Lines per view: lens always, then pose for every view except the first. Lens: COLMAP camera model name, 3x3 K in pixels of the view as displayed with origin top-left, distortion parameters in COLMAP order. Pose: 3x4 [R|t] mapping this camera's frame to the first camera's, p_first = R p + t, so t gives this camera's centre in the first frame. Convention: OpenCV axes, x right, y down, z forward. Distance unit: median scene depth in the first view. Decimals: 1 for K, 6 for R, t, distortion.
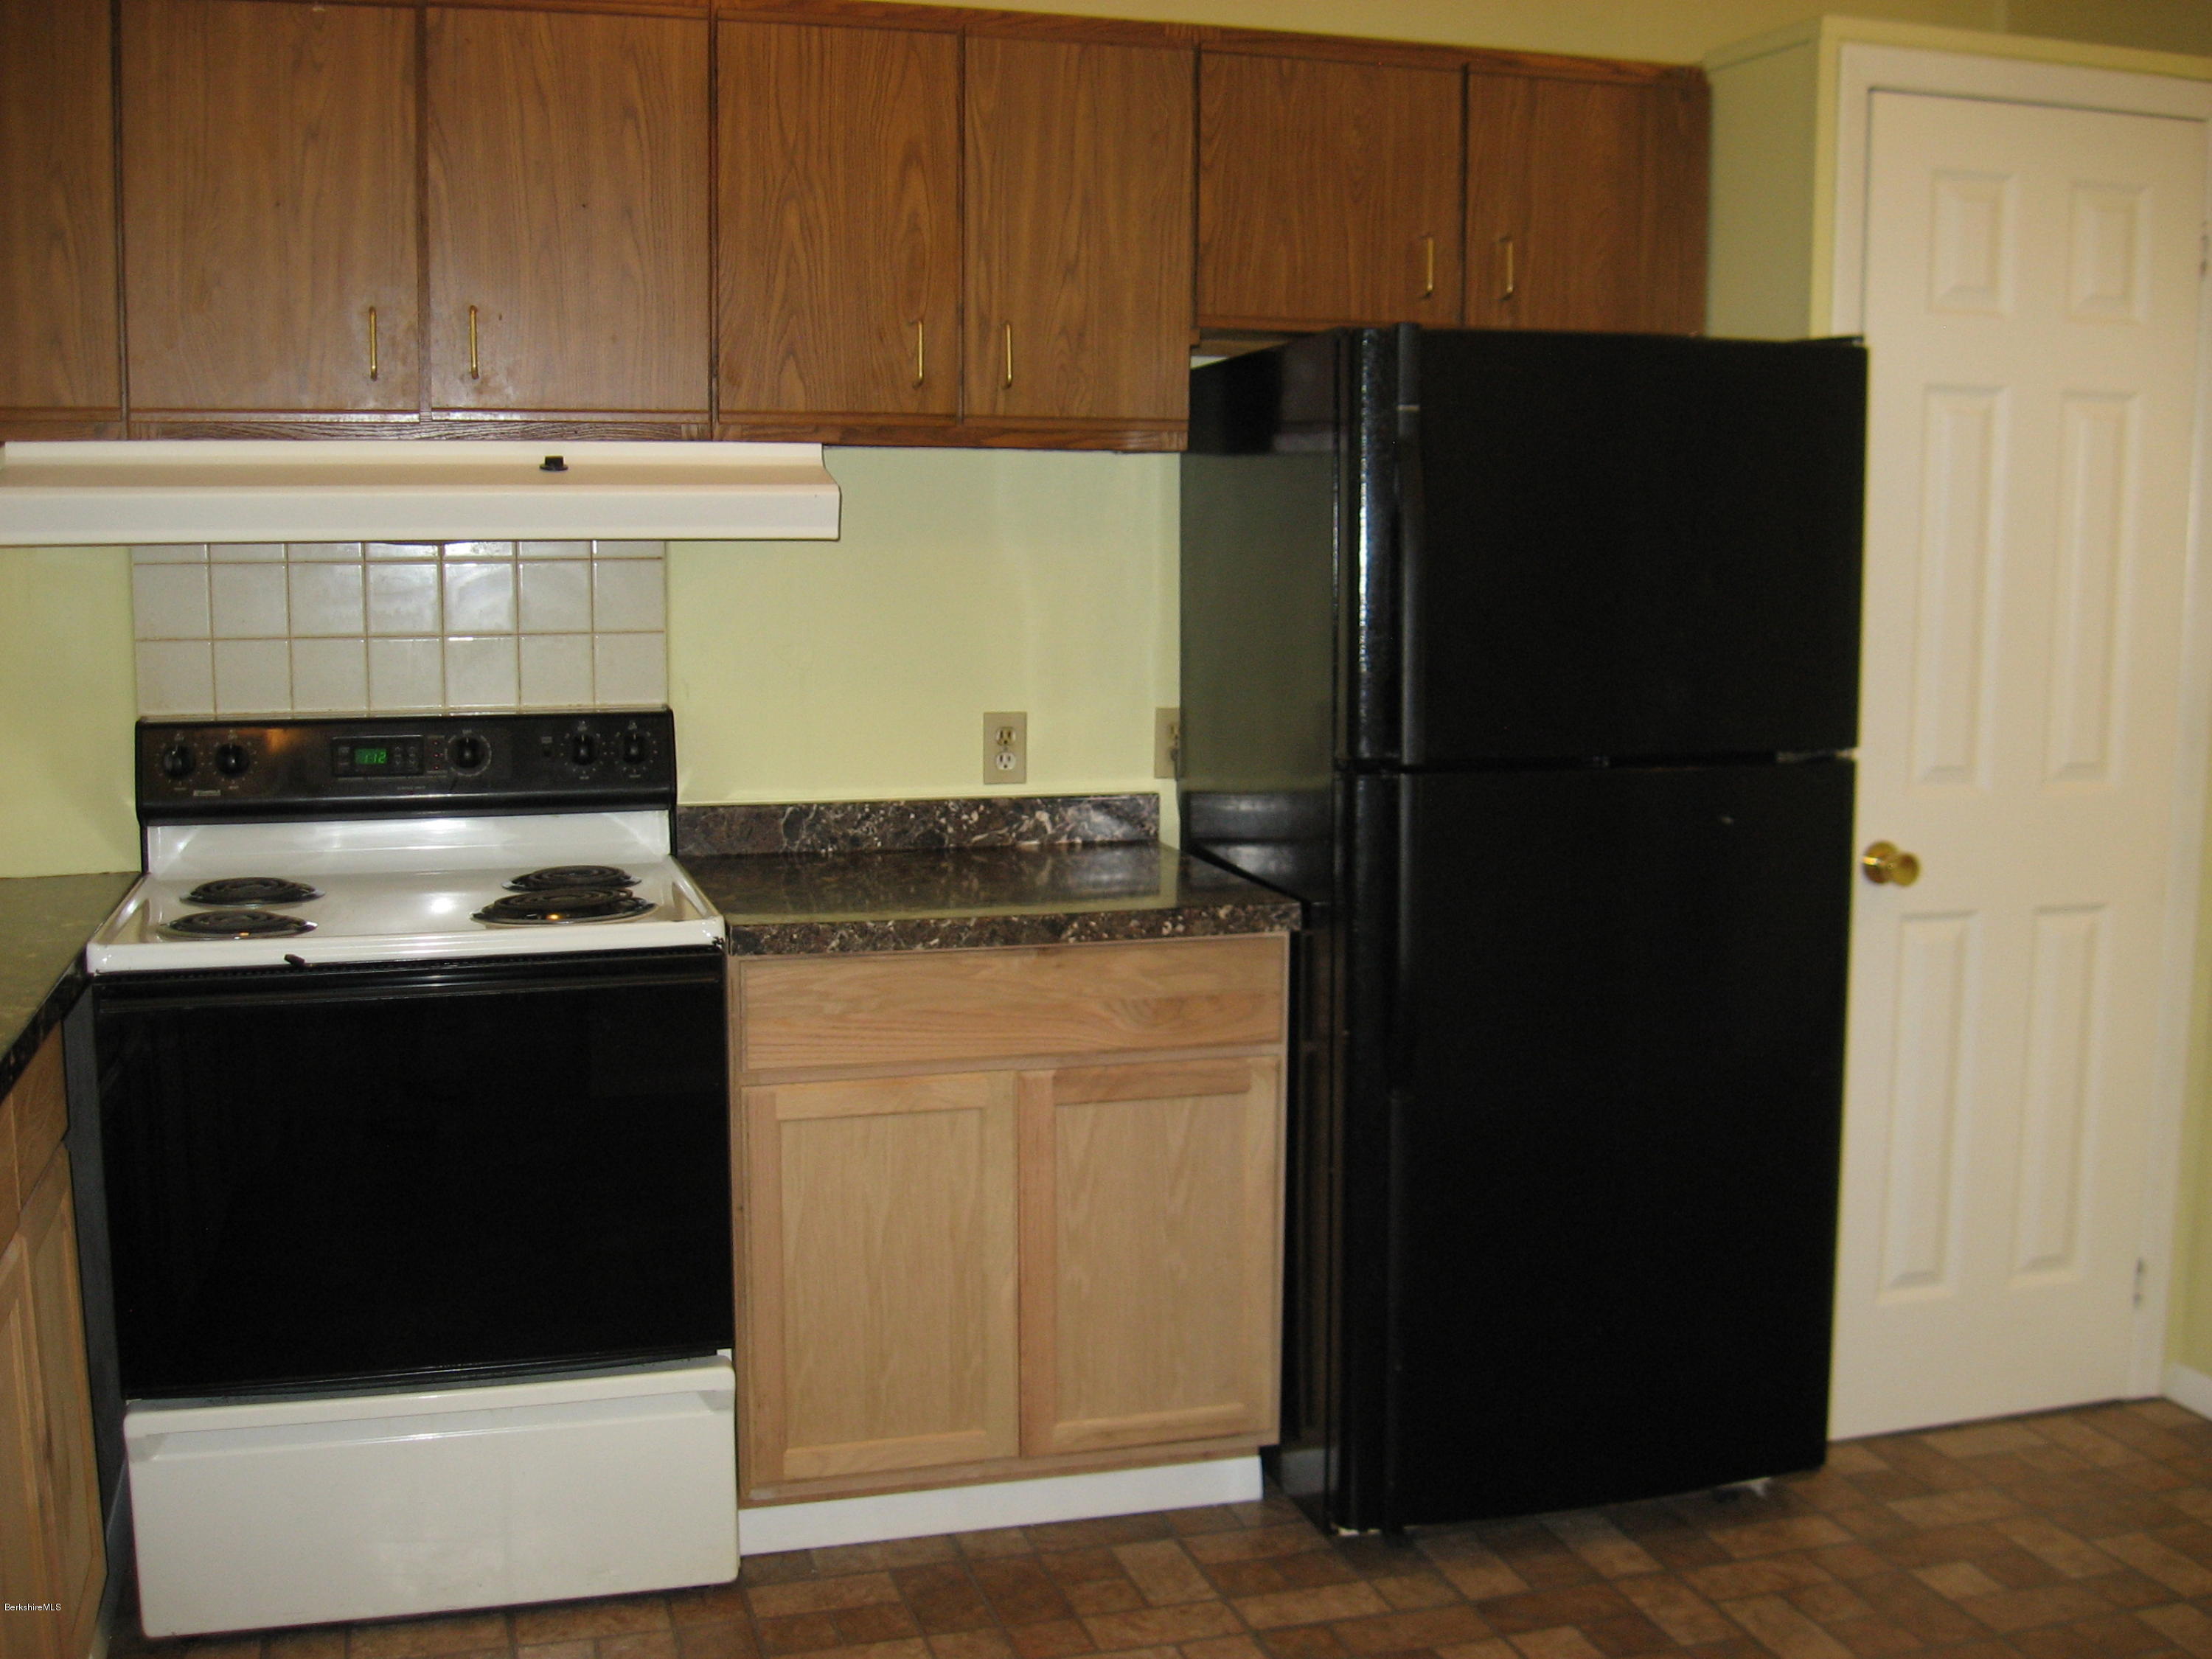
lens RADIAL K [[2299.2, 0, 1106.0], [0, 2299.2, 829.5], [0, 0, 1]] dist [-0.128724, 0.027205]
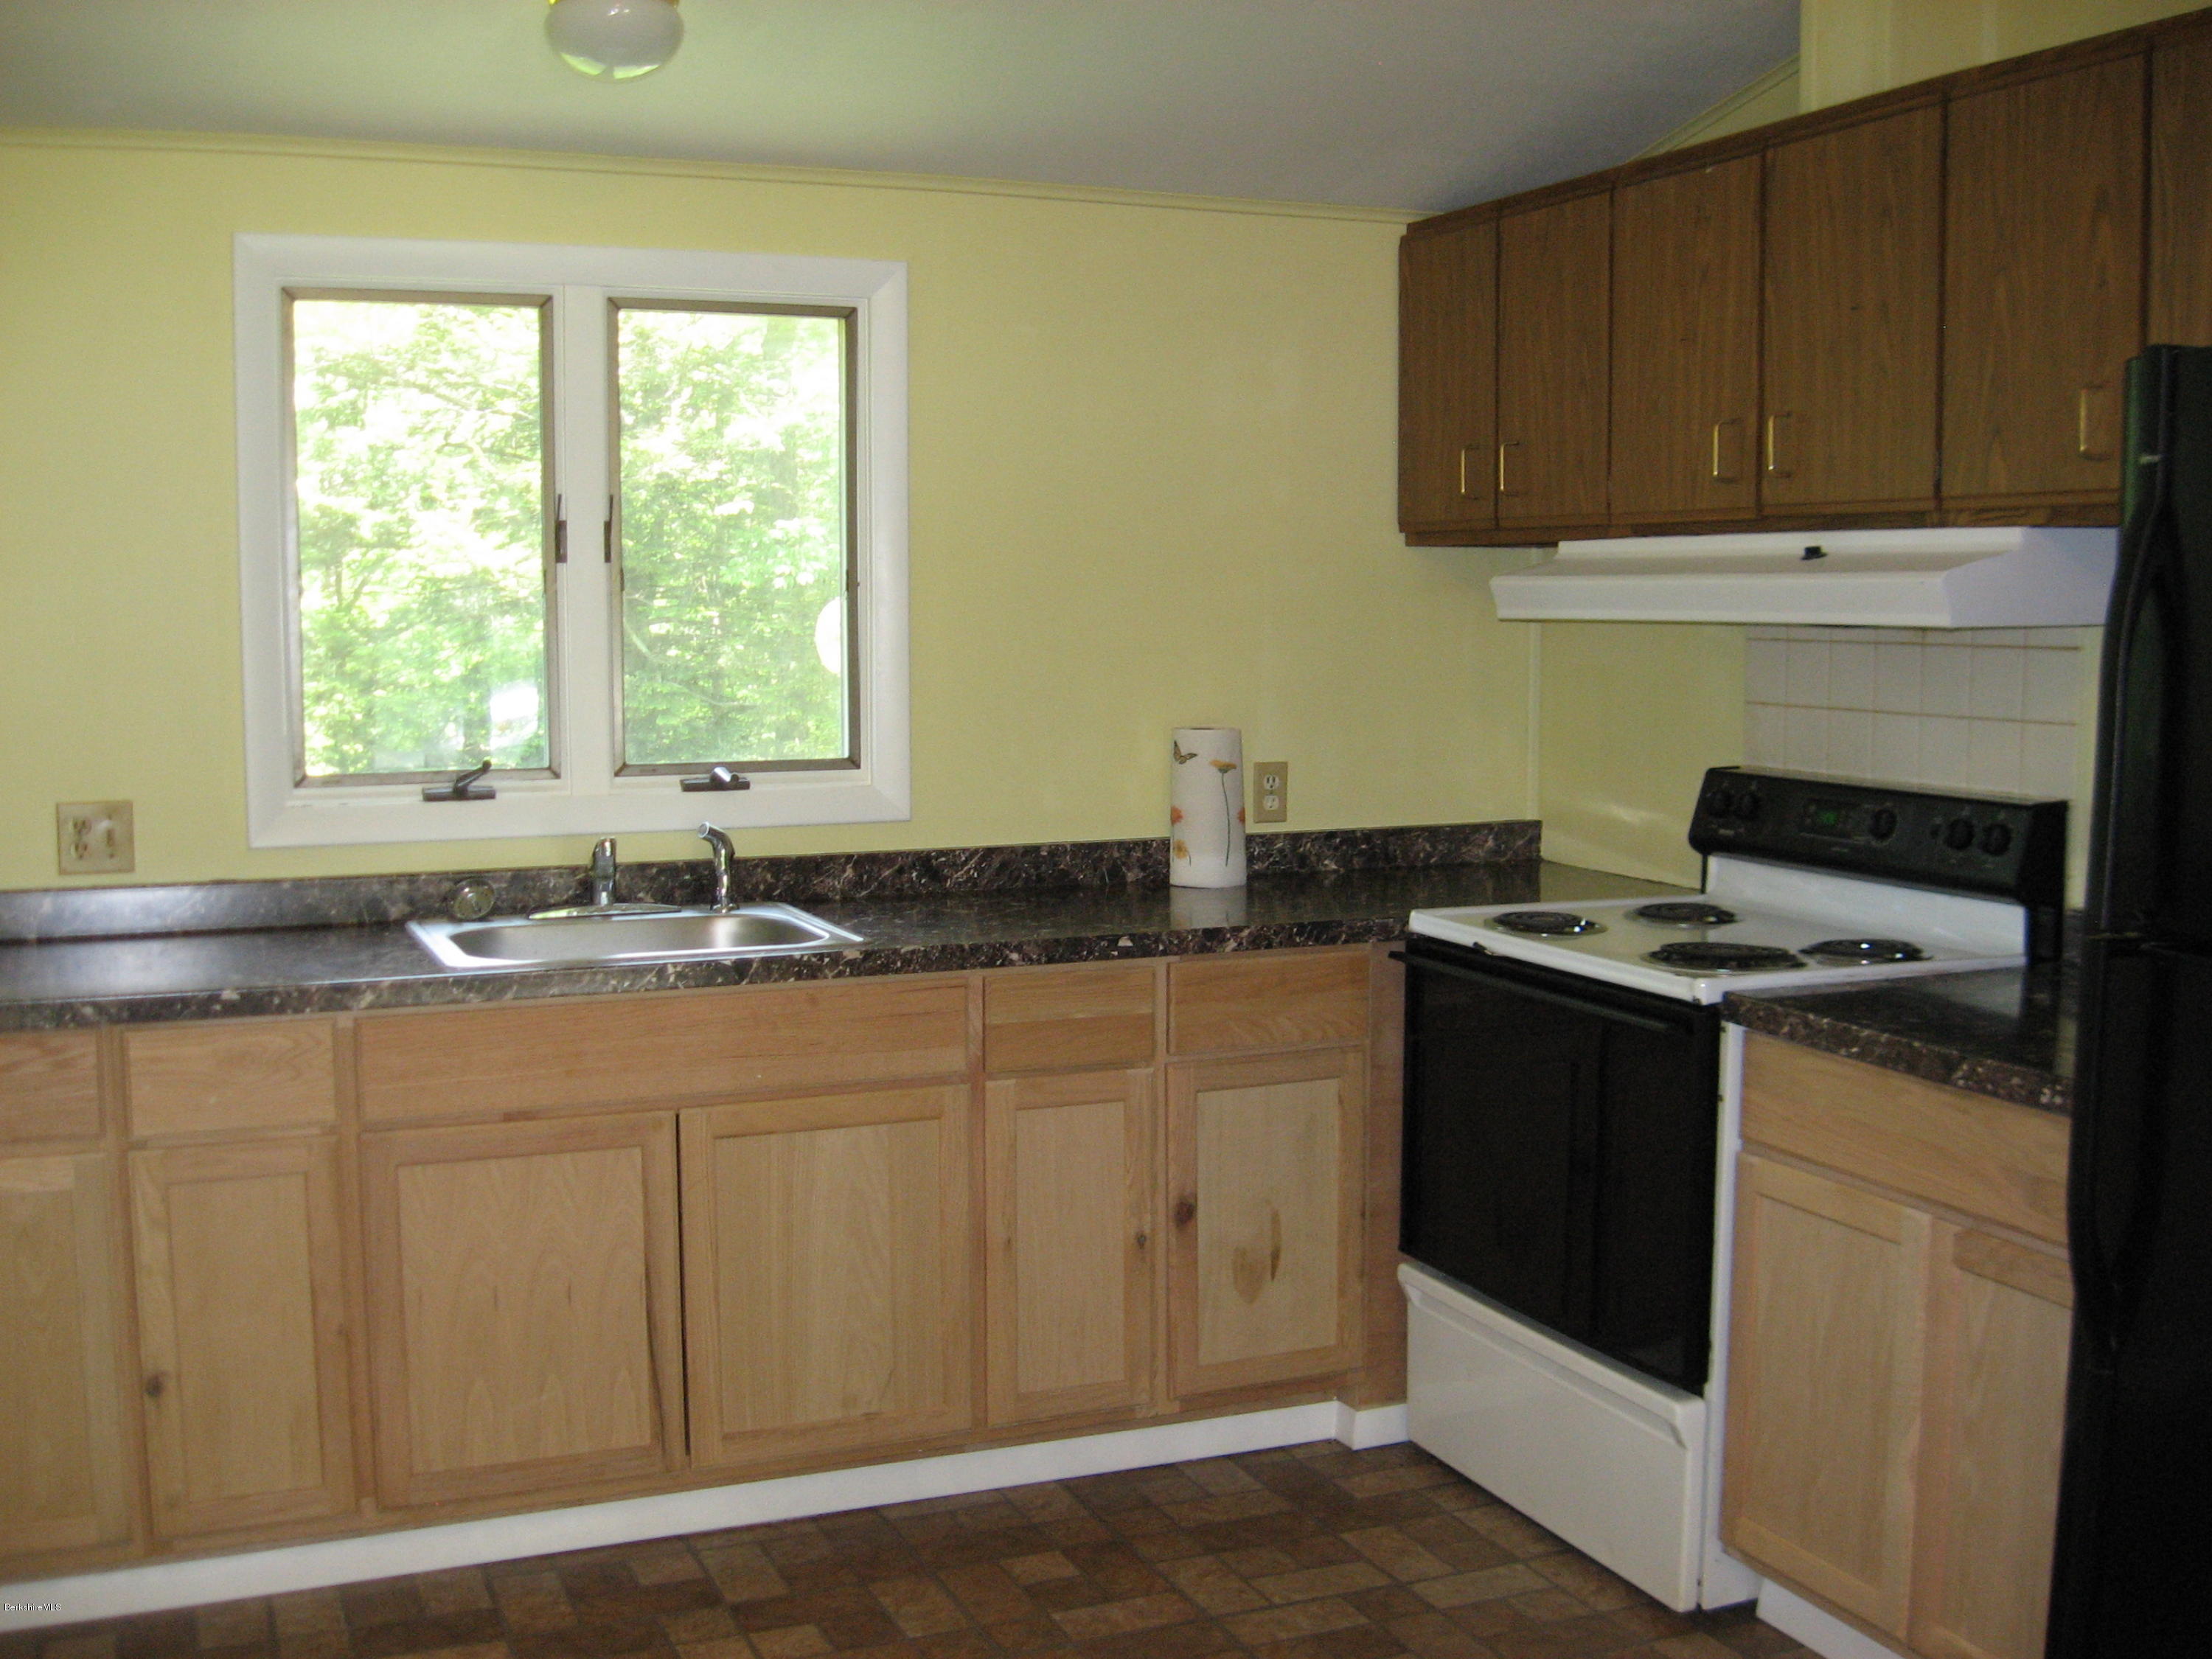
lens RADIAL K [[2293.4, 0, 1064.9], [0, 2293.4, 837.2], [0, 0, 1]] dist [-0.107646, 0.030027]
pose [[0.103466, 0.099071, -0.989687, 0.785091], [-0.131242, 0.987687, 0.085150, -0.072562], [0.985936, 0.121079, 0.115194, 0.541697]]
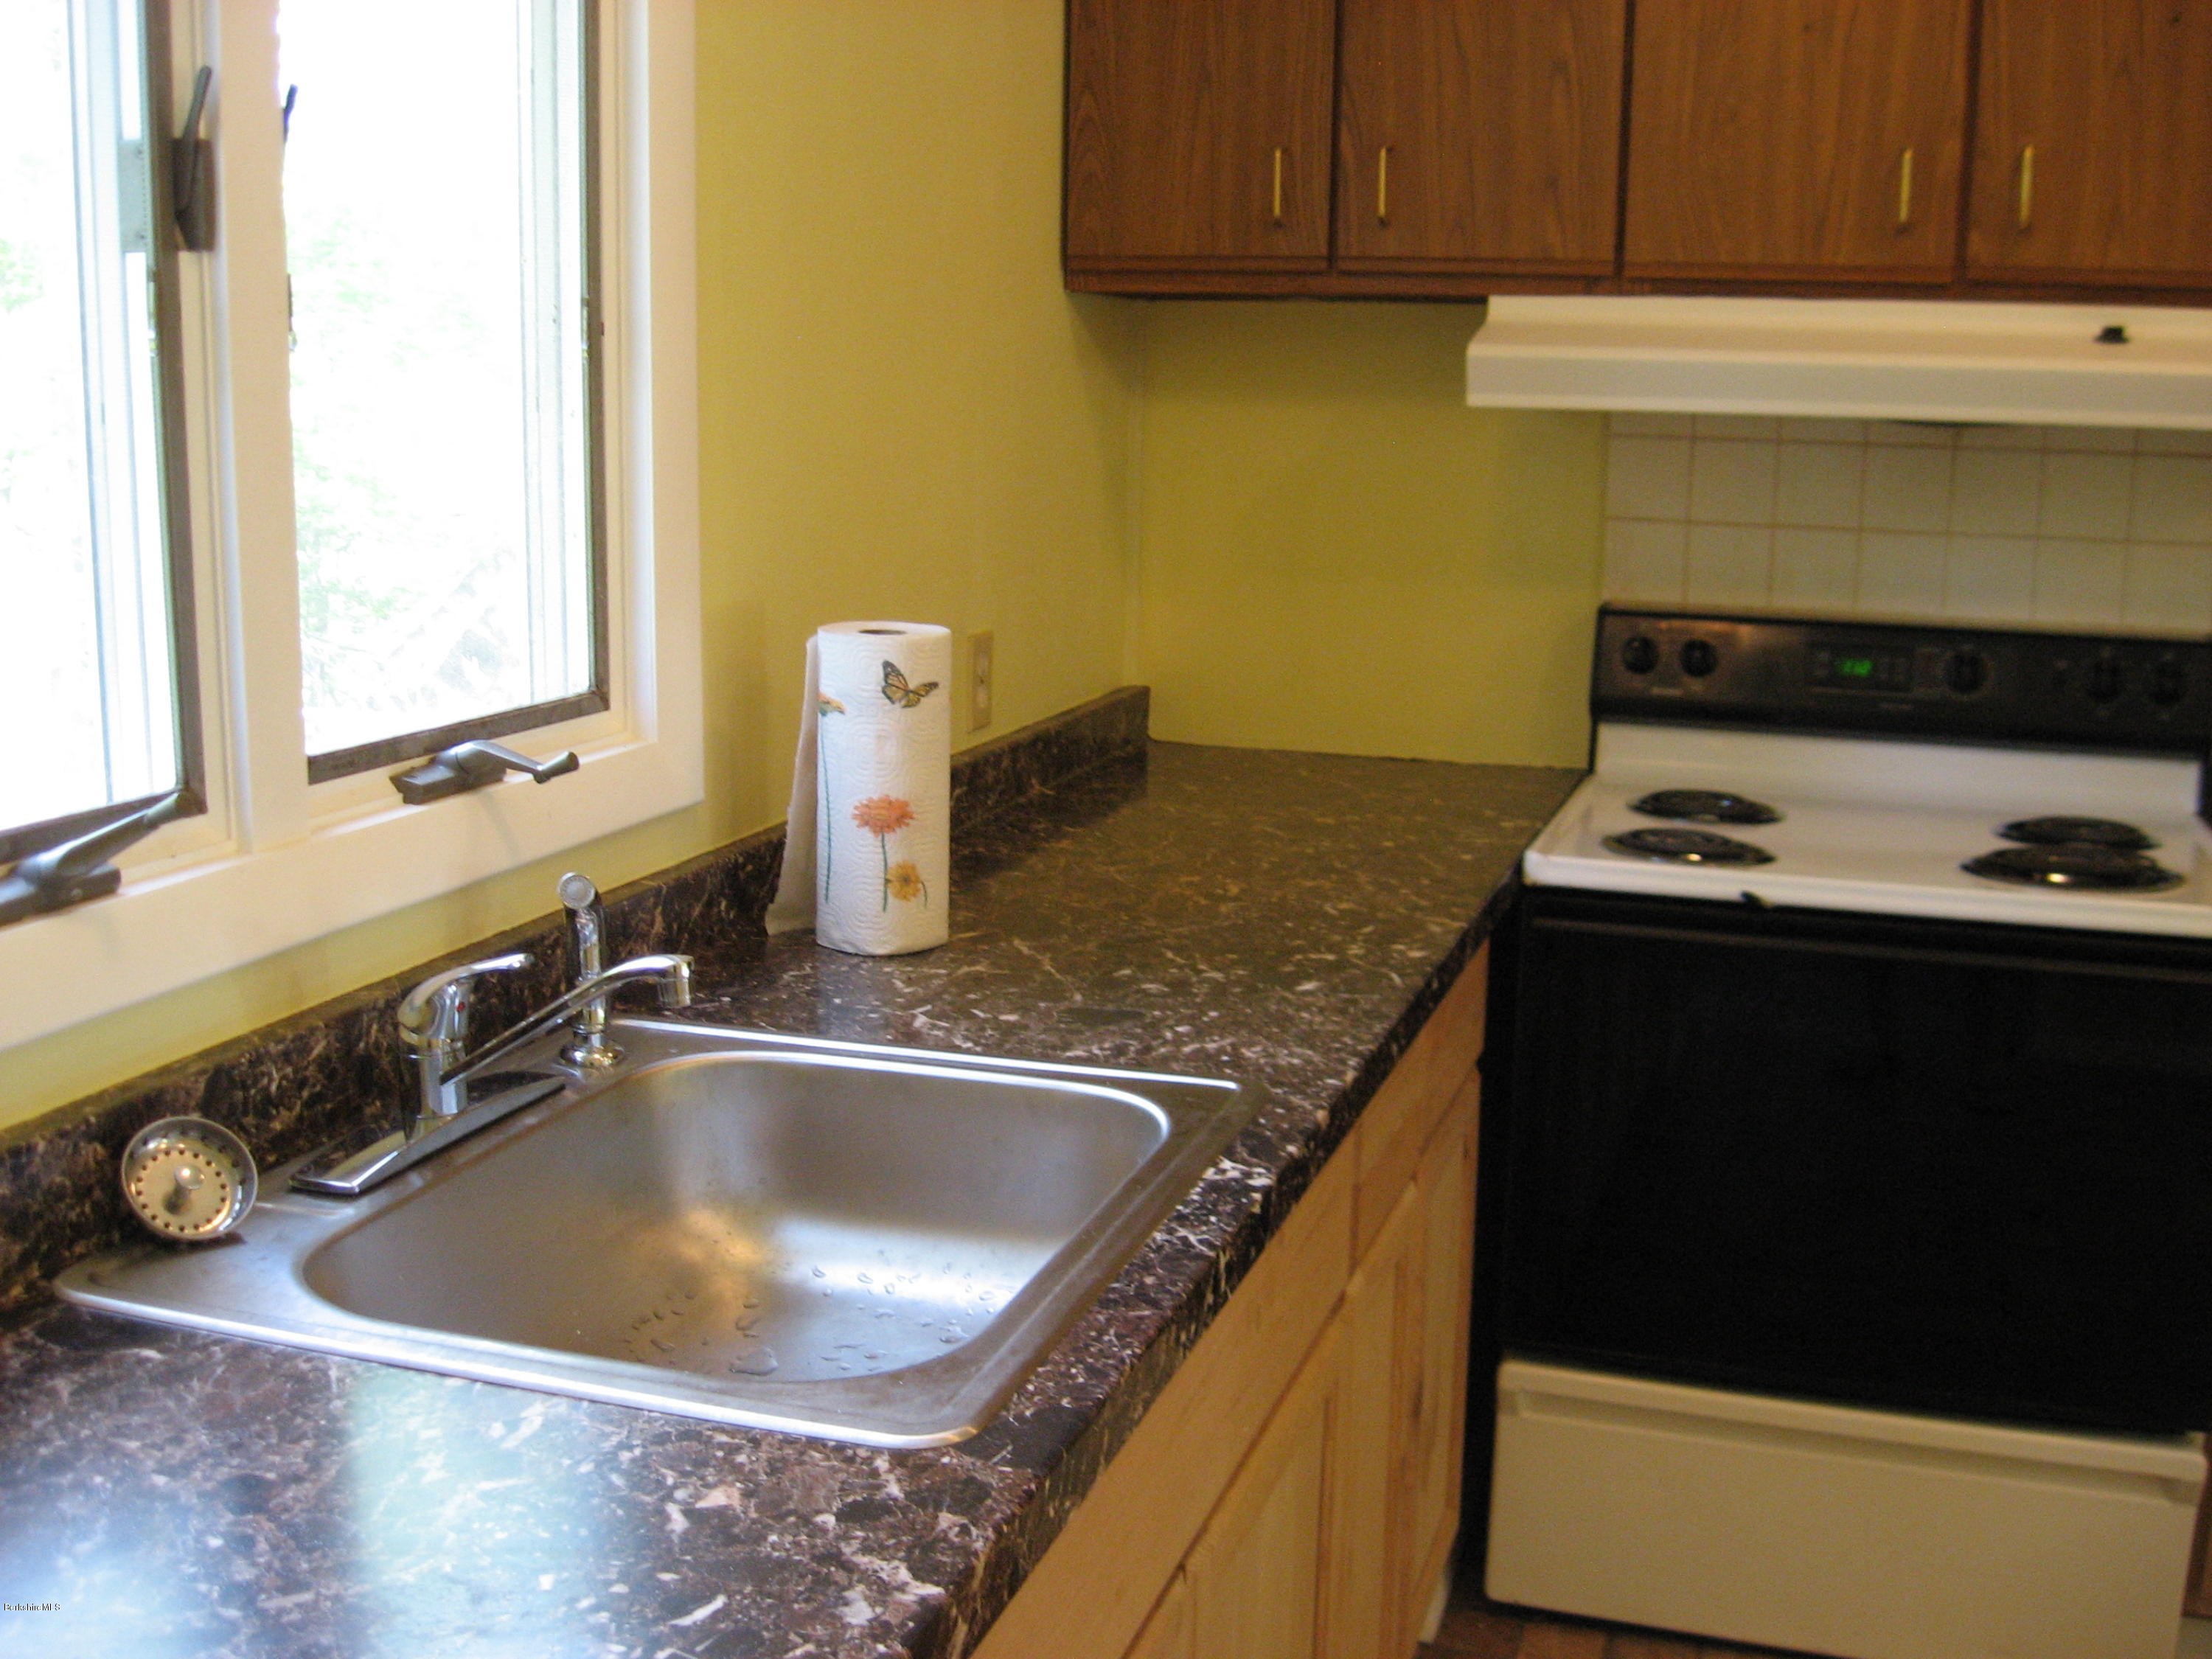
lens RADIAL K [[2245.7, 0, 1074.8], [0, 2245.7, 834.9], [0, 0, 1]] dist [-0.101752, -0.003632]
pose [[0.809519, 0.120794, -0.574533, -0.071497], [-0.089944, 0.992569, 0.081954, -0.011246], [0.580164, -0.014667, 0.814368, 0.134167]]
